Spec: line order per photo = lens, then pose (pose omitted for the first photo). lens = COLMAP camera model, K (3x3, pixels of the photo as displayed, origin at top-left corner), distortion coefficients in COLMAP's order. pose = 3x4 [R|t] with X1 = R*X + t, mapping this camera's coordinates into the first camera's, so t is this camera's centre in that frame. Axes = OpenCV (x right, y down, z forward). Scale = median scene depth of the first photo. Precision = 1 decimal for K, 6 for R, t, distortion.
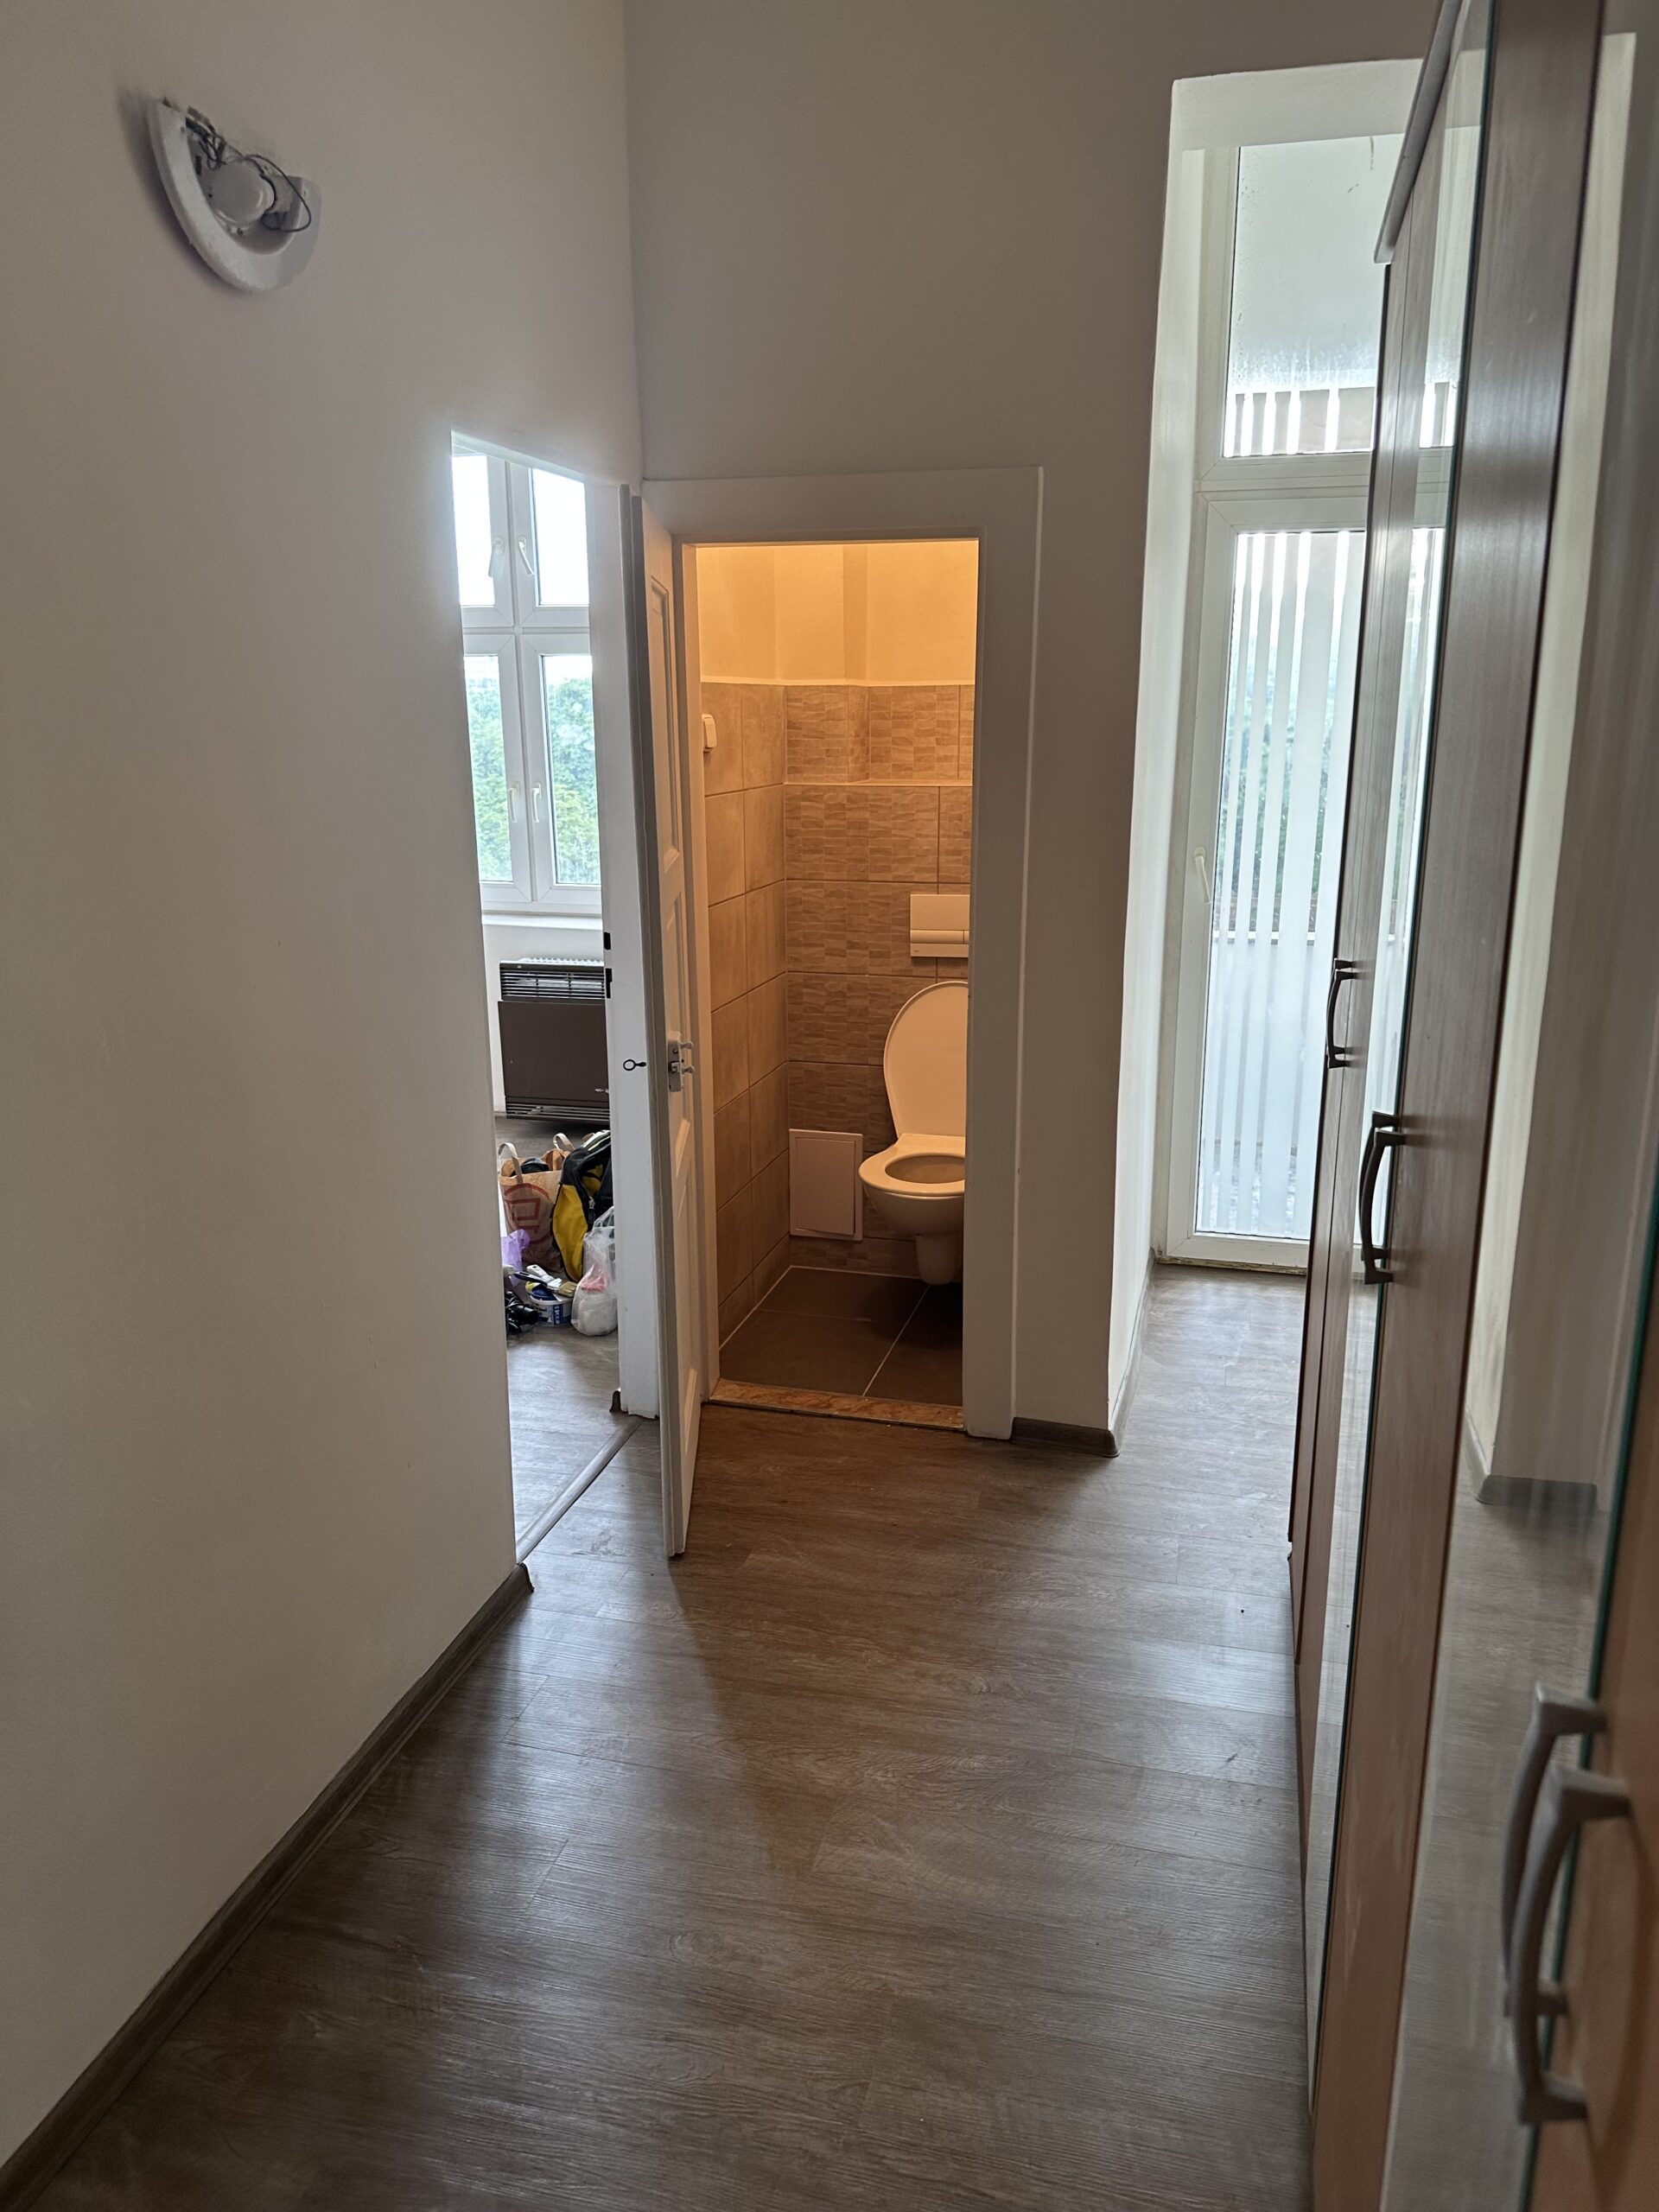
lens RADIAL K [[1650.9, 0, 829.5], [0, 1650.9, 1106.0], [0, 0, 1]] dist [-0.000684, -0.090774]
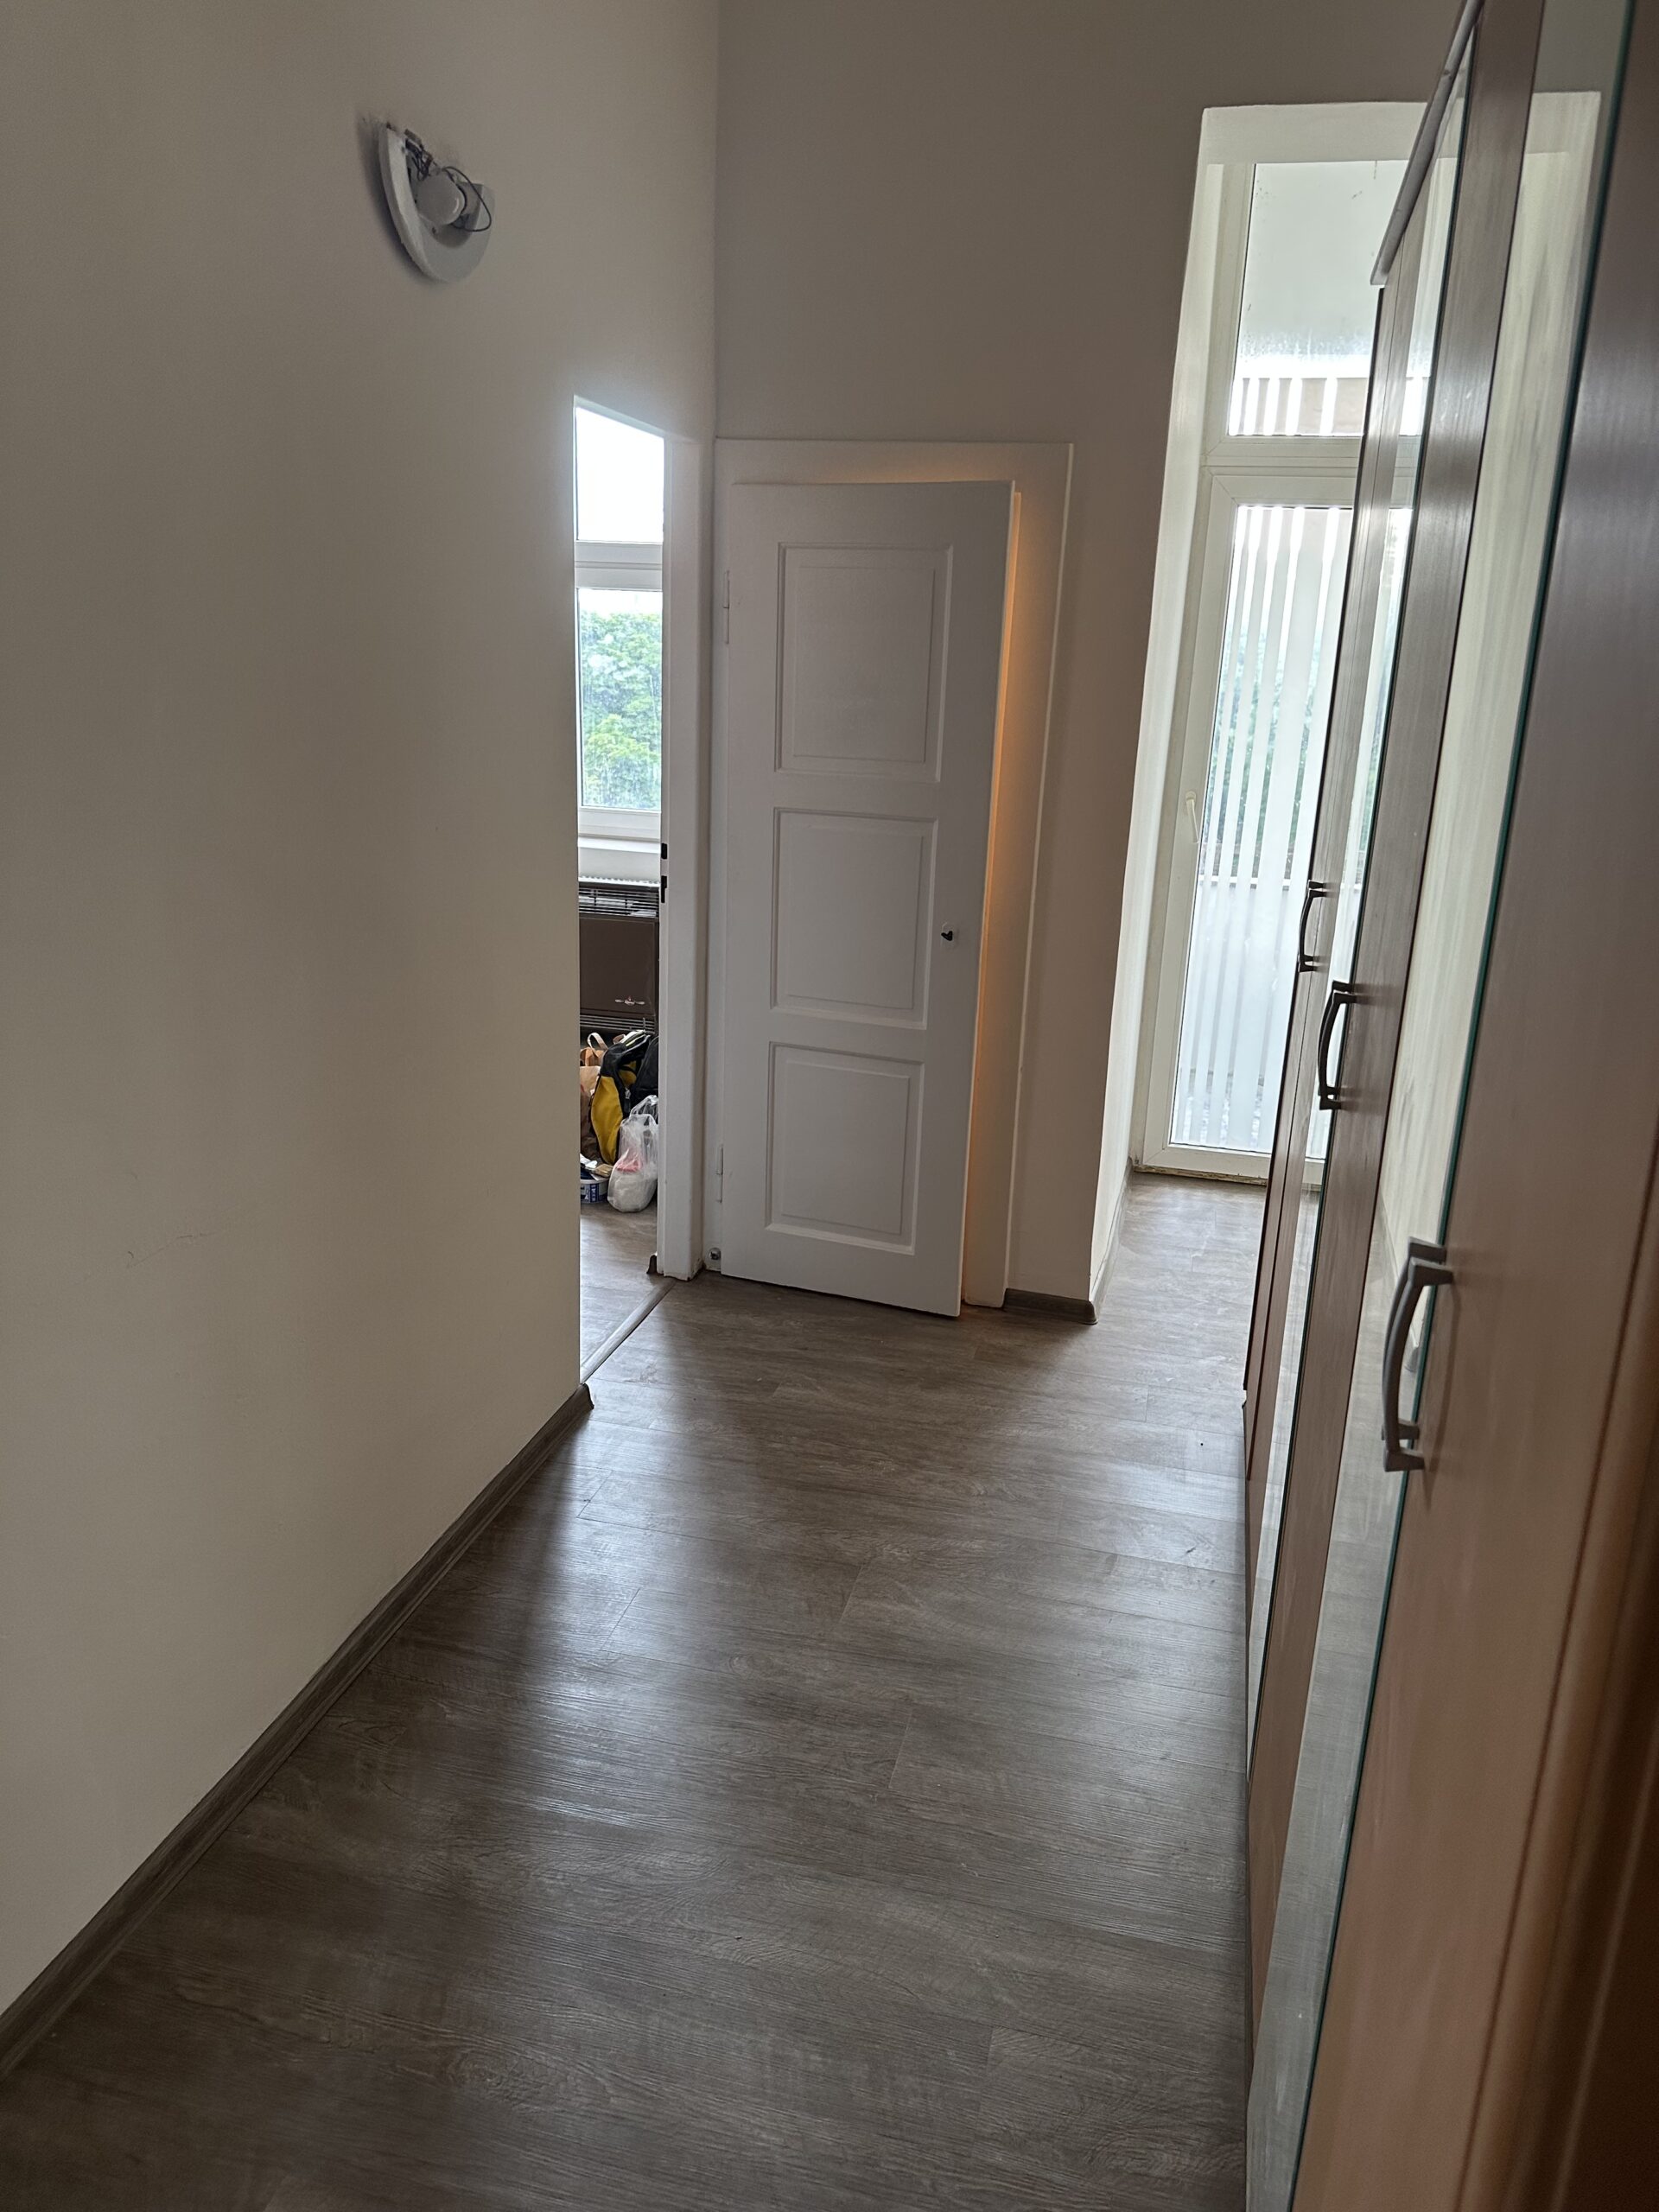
lens RADIAL K [[1594.1, 0, 829.5], [0, 1594.1, 1106.0], [0, 0, 1]] dist [-0.000362, -0.101622]
pose [[0.999233, 0.037404, 0.011613, -0.033061], [-0.037851, 0.998441, 0.041023, 0.028413], [-0.010061, -0.041431, 0.999091, -0.108429]]
